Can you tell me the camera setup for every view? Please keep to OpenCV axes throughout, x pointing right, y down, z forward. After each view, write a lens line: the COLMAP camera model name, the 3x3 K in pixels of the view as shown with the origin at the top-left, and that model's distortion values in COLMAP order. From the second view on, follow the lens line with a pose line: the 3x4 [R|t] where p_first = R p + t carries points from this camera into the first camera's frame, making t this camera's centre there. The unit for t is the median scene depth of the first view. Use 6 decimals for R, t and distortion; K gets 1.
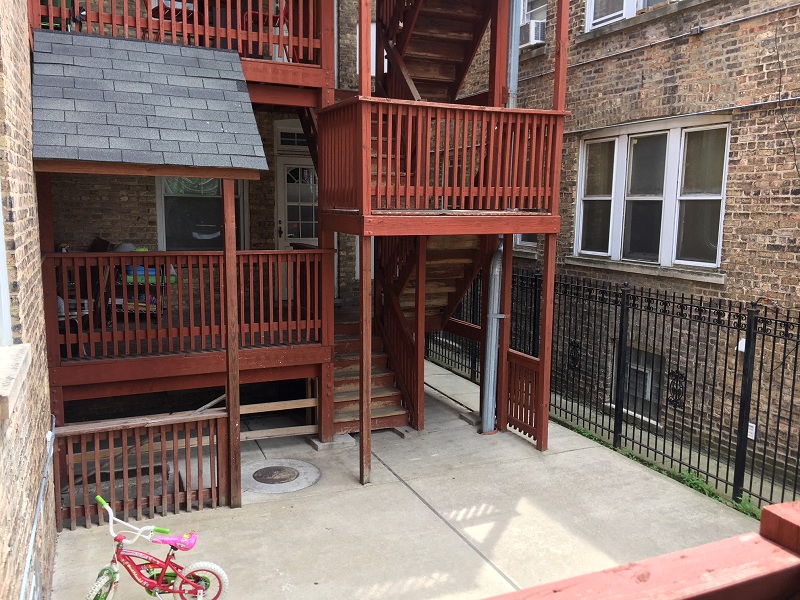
lens RADIAL K [[676.9, 0, 402.7], [0, 676.9, 300.9], [0, 0, 1]] dist [0.013496, -0.047859]
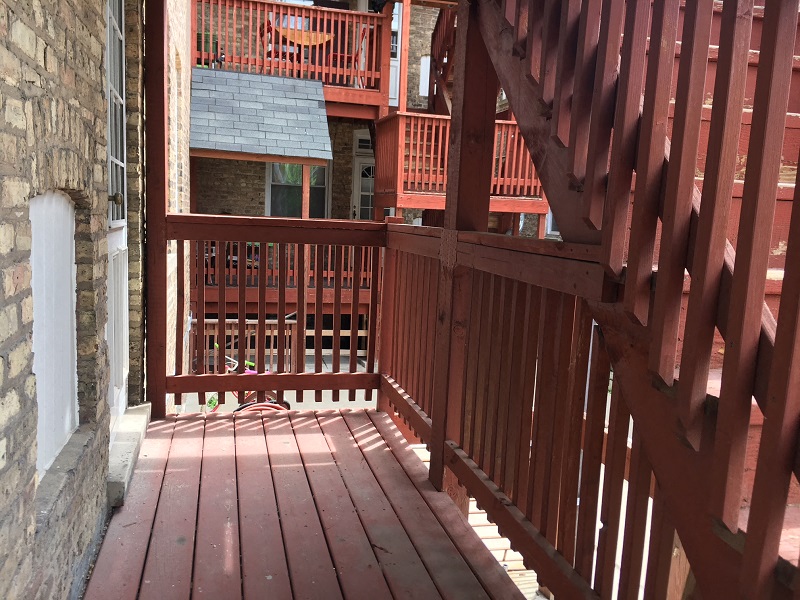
lens RADIAL K [[676.9, 0, 398.1], [0, 676.9, 301.8], [0, 0, 1]] dist [0.013496, -0.047859]
pose [[0.985048, 0.051040, -0.164548, 0.187094], [-0.054755, 0.998335, -0.018119, 0.127255], [0.163350, 0.026858, 0.986203, -0.409350]]
